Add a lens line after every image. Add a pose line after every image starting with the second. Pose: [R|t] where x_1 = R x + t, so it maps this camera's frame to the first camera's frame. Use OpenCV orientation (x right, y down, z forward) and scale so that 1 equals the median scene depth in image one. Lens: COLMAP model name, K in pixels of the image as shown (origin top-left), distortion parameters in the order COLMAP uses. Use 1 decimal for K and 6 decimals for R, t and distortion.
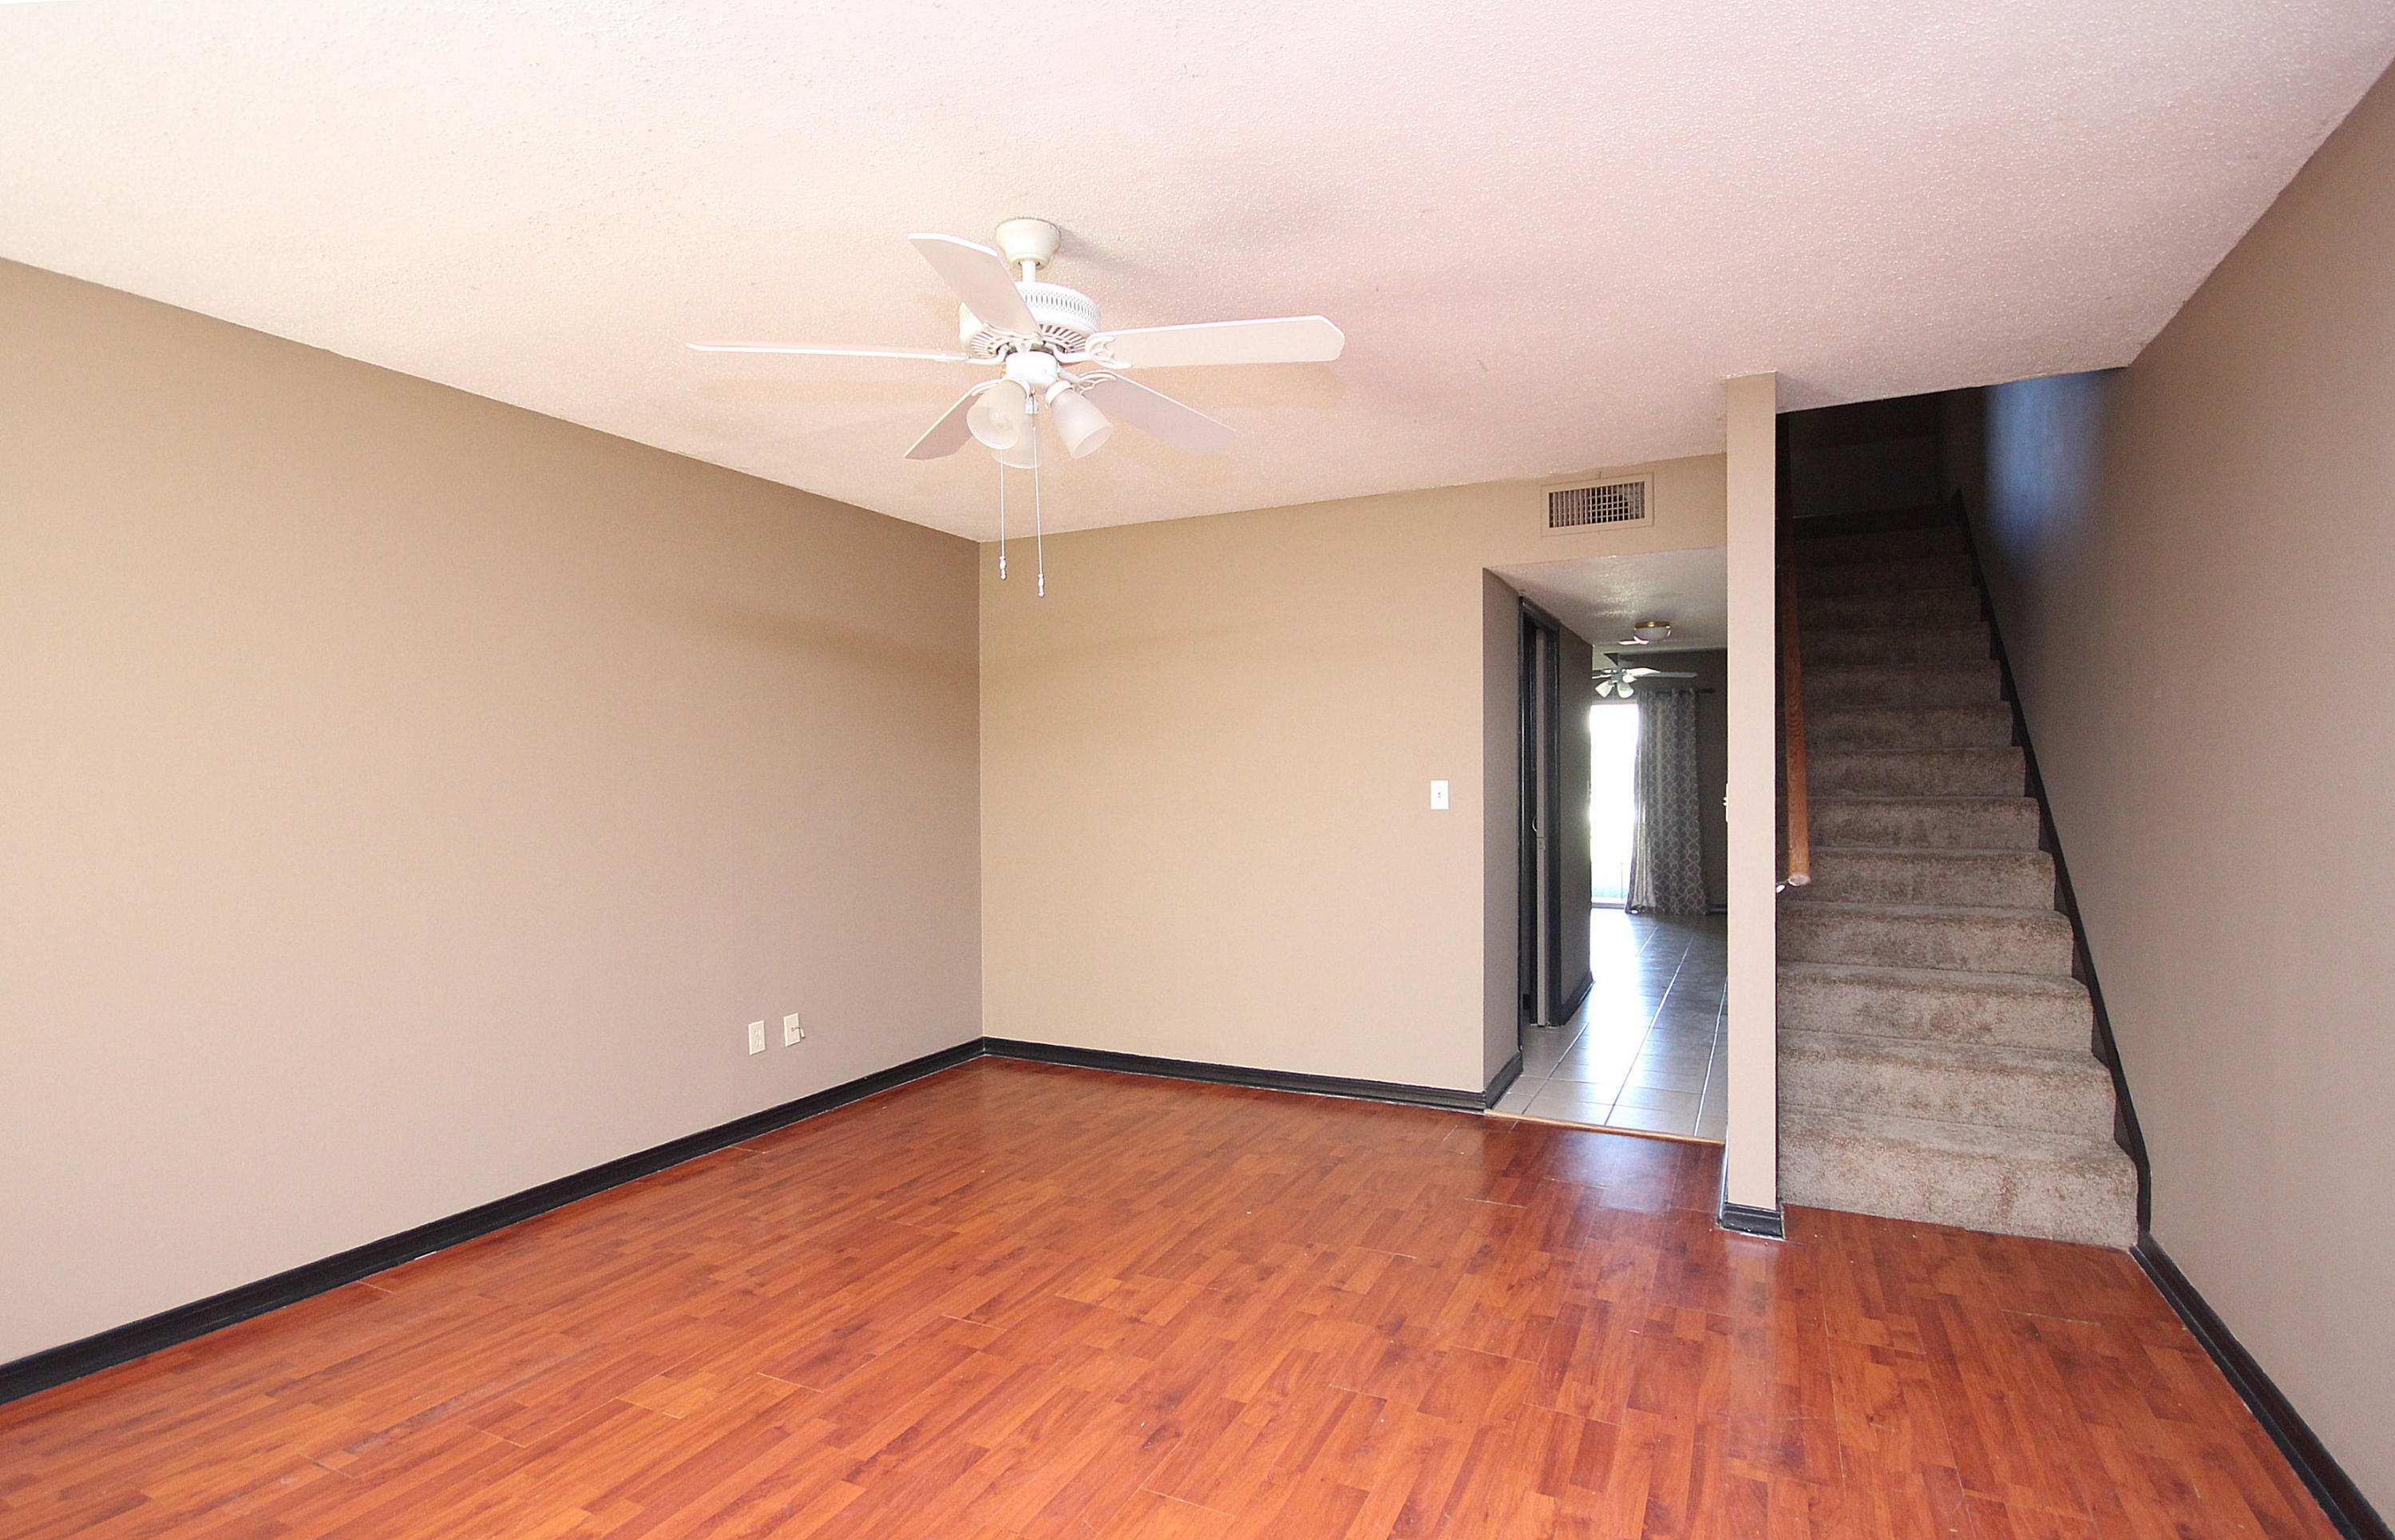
lens RADIAL K [[1176.1, 0, 1202.2], [0, 1176.1, 775.9], [0, 0, 1]] dist [-0.000901, -0.000154]
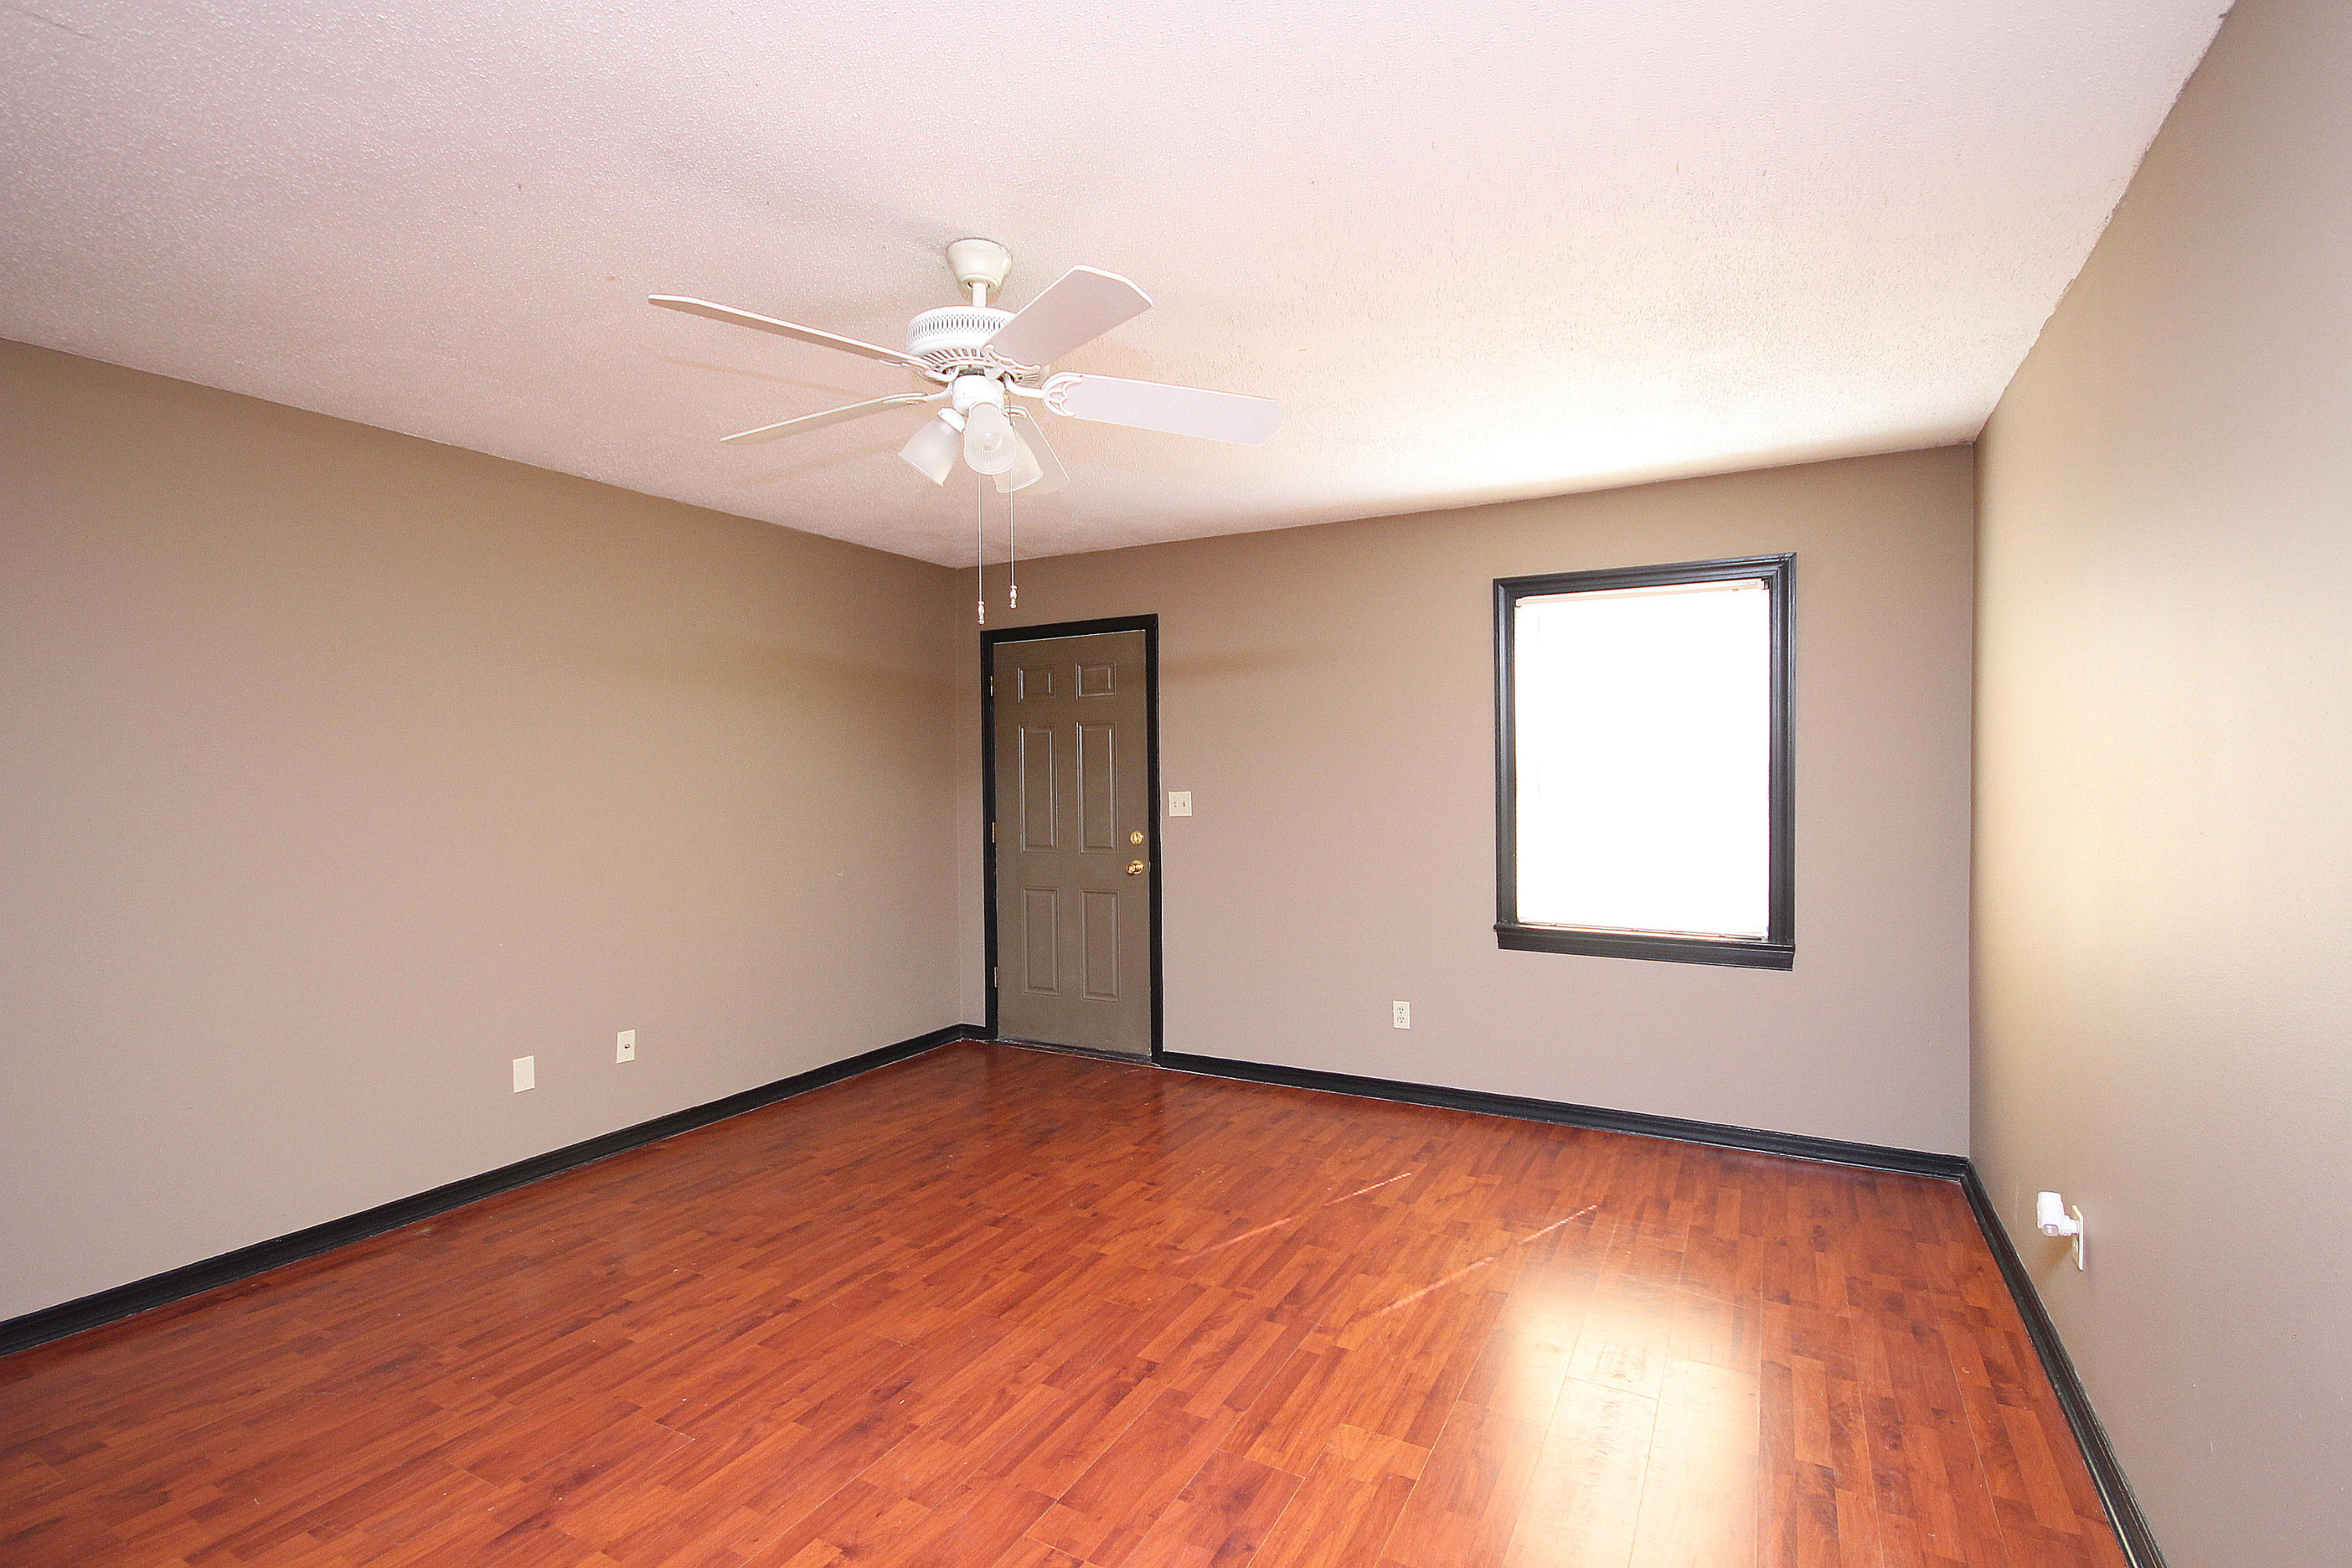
lens RADIAL K [[1083.2, 0, 1174.8], [0, 1083.2, 782.4], [0, 0, 1]] dist [-0.005013, -0.002724]
pose [[-0.998844, 0.014286, 0.045903, -0.363333], [0.014449, 0.999890, 0.003216, -0.020342], [-0.045852, 0.003875, -0.998941, 2.024070]]
